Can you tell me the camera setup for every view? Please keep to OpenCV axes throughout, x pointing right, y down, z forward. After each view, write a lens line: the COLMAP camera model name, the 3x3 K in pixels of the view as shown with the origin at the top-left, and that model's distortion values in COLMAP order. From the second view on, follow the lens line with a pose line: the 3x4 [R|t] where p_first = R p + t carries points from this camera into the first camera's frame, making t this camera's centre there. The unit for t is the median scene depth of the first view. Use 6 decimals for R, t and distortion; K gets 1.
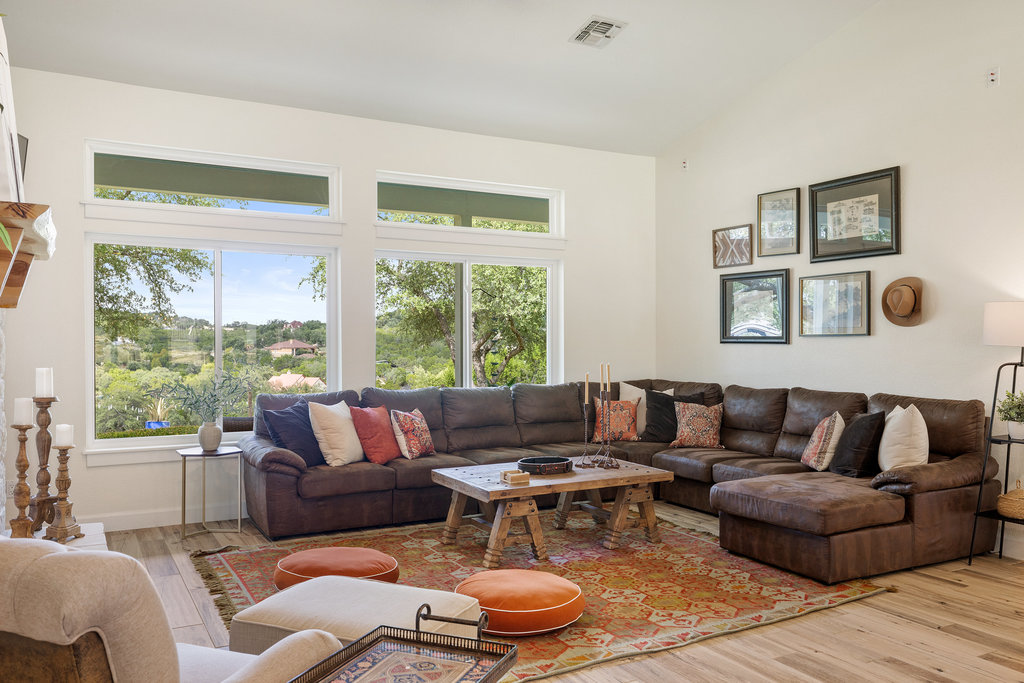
lens RADIAL K [[823.5, 0, 512.1], [0, 823.5, 345.8], [0, 0, 1]] dist [-0.011617, -0.006314]
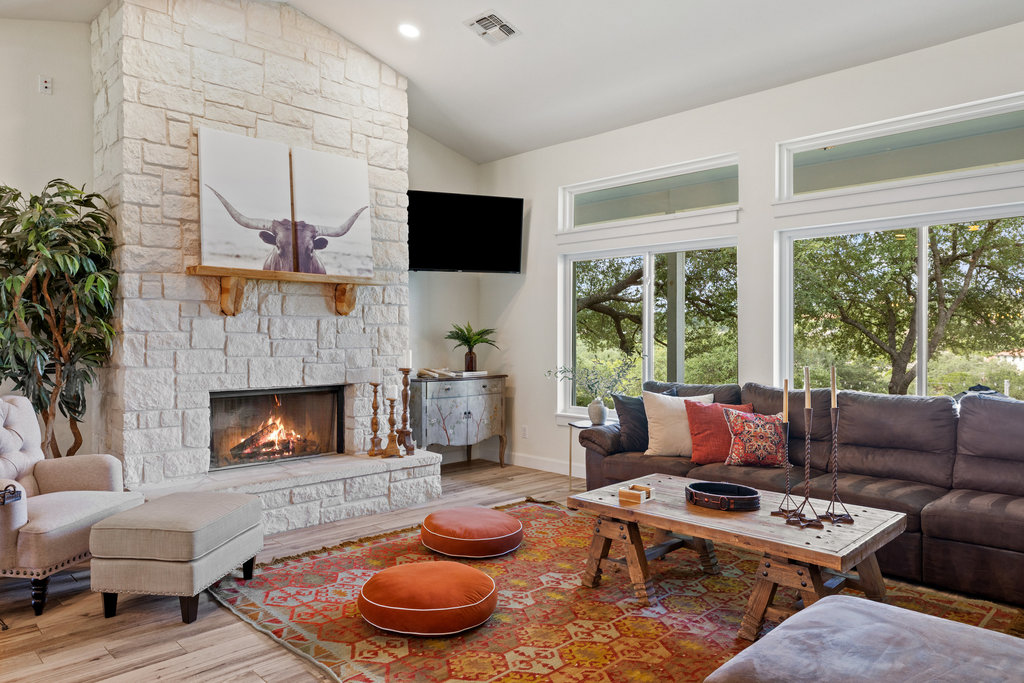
lens RADIAL K [[686.0, 0, 514.5], [0, 686.0, 334.2], [0, 0, 1]] dist [-0.006306, -0.000904]
pose [[0.261962, 0.008167, -0.965044, 0.806122], [-0.008808, 0.999943, 0.006072, -0.015734], [0.965038, 0.006910, 0.262019, 0.845840]]
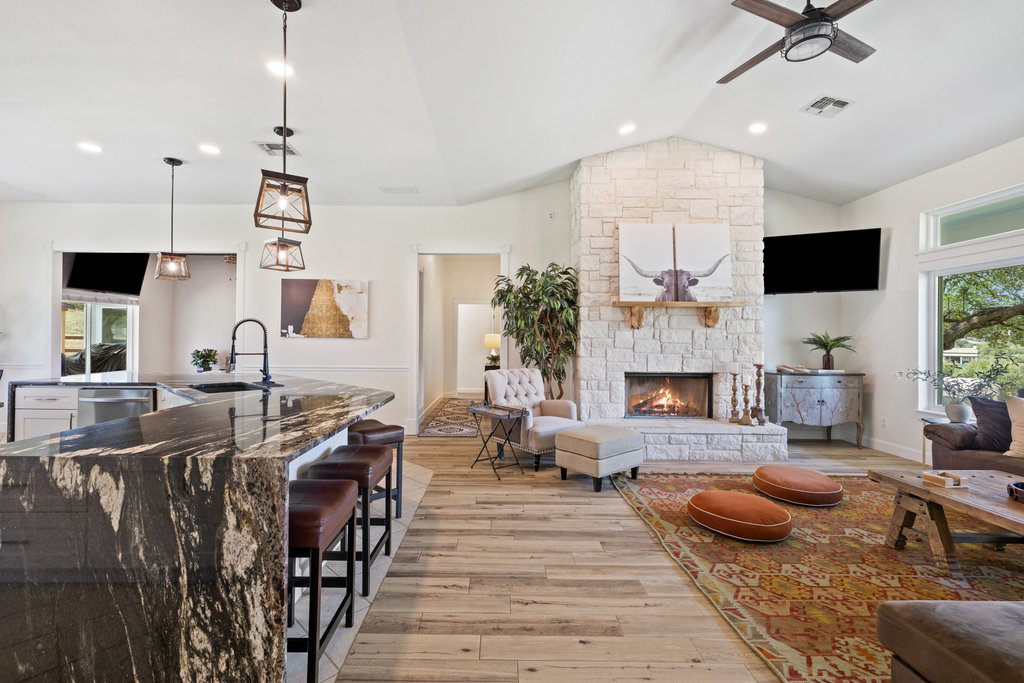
lens RADIAL K [[452.9, 0, 490.3], [0, 452.9, 334.0], [0, 0, 1]] dist [-0.002186, -0.000064]
pose [[-0.505489, -0.002435, -0.862830, 0.919861], [-0.006213, 0.999980, 0.000818, -0.019149], [0.862811, 0.005774, -0.505494, 0.986650]]
